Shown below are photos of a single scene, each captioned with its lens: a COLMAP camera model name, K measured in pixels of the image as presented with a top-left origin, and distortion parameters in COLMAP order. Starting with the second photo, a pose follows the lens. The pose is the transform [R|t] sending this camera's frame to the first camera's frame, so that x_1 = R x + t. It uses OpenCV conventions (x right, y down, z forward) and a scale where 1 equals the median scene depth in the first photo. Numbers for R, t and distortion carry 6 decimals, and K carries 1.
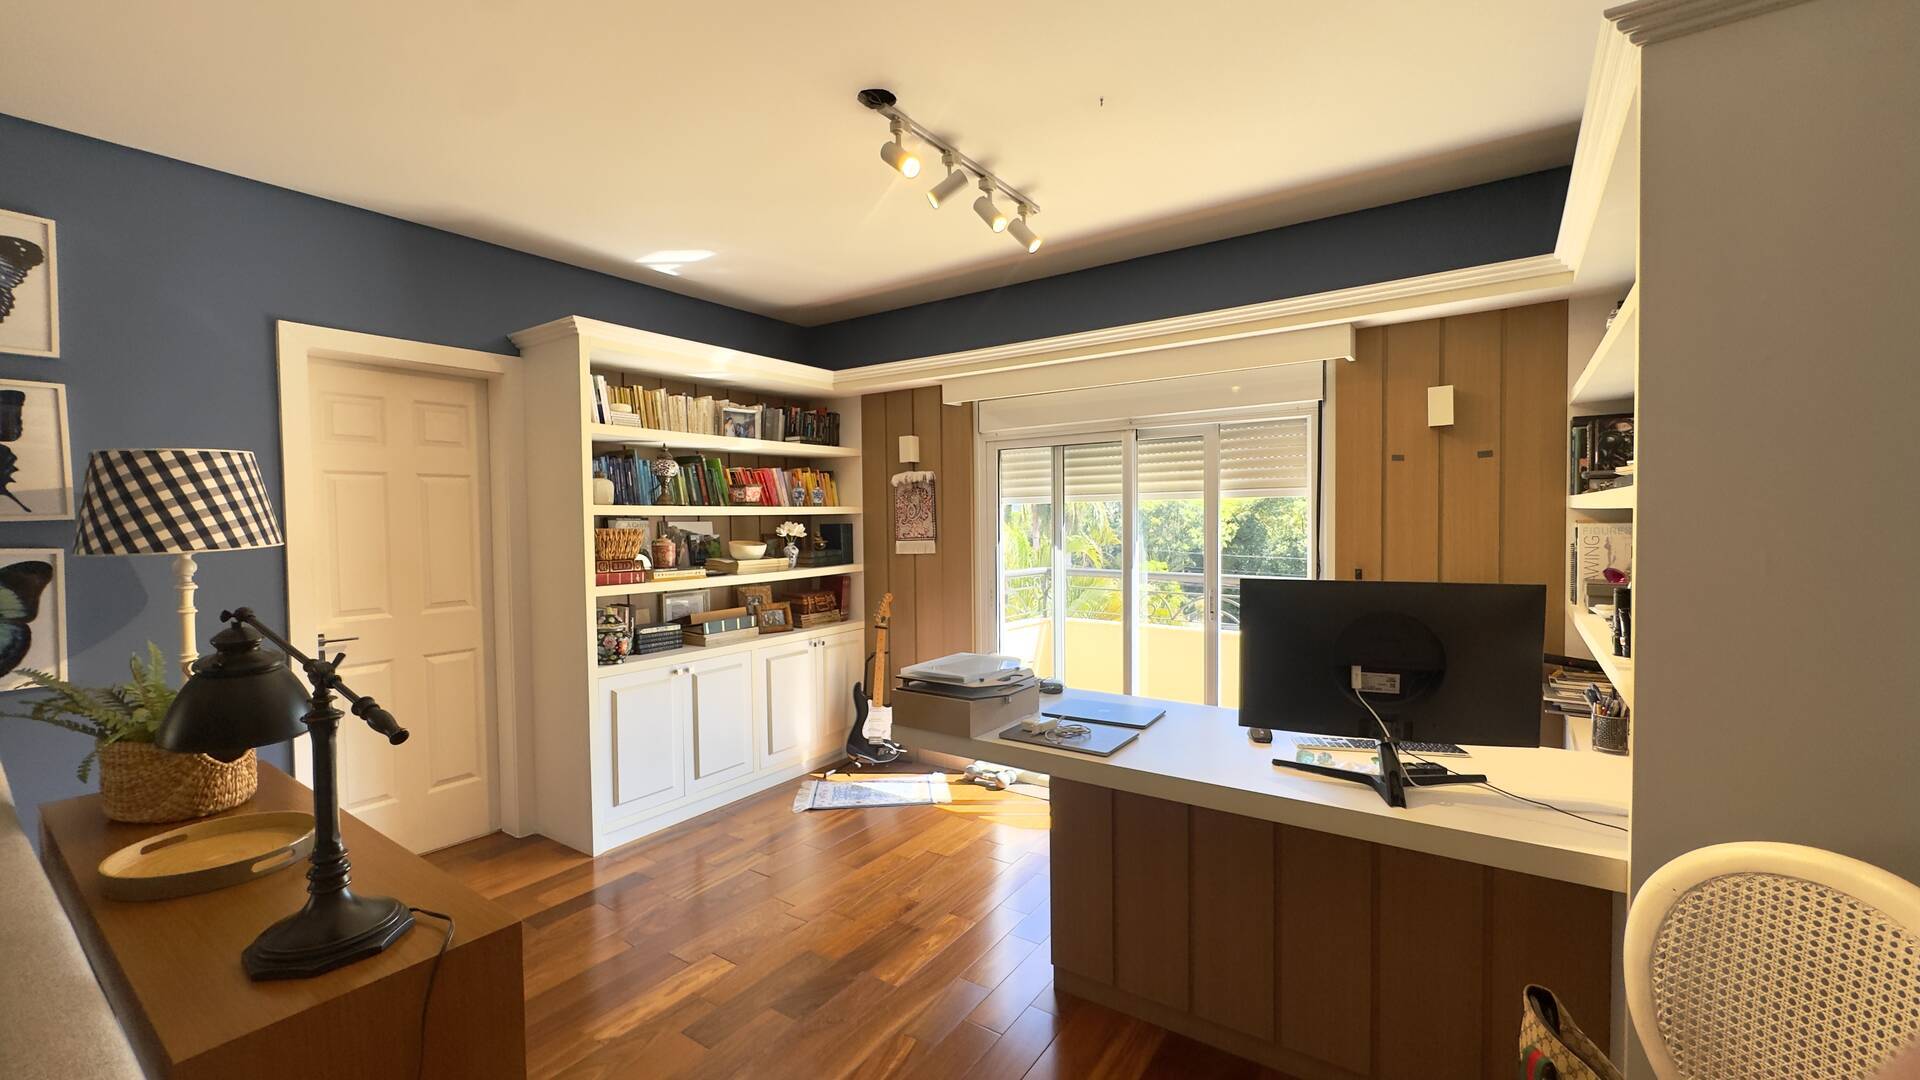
lens RADIAL K [[765.1, 0, 955.4], [0, 765.1, 539.4], [0, 0, 1]] dist [-0.003657, -0.000165]
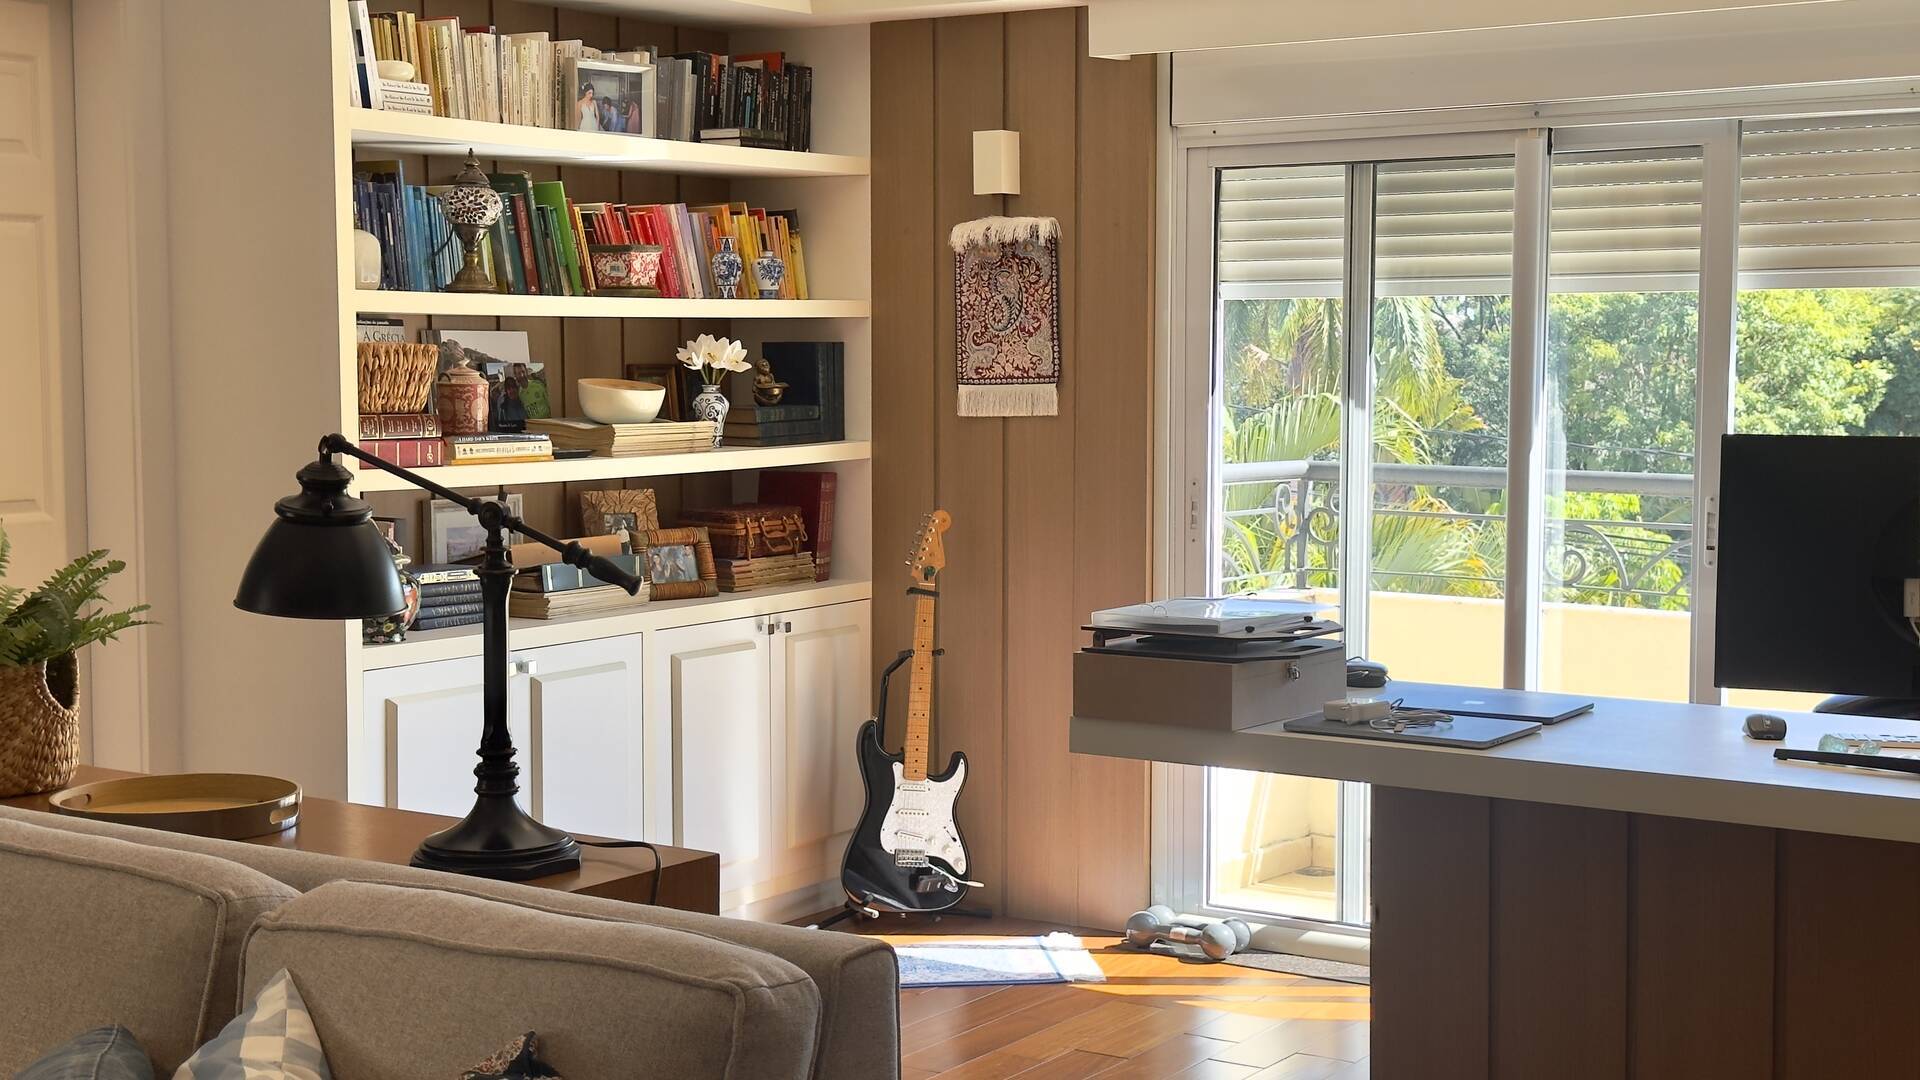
lens RADIAL K [[2626.3, 0, 962.1], [0, 2626.3, 539.5], [0, 0, 1]] dist [0.152668, 0.000000]
pose [[0.999758, 0.010660, 0.019248, -0.111088], [-0.011585, 0.998753, 0.048562, 0.017759], [-0.018706, -0.048773, 0.998635, -0.460457]]
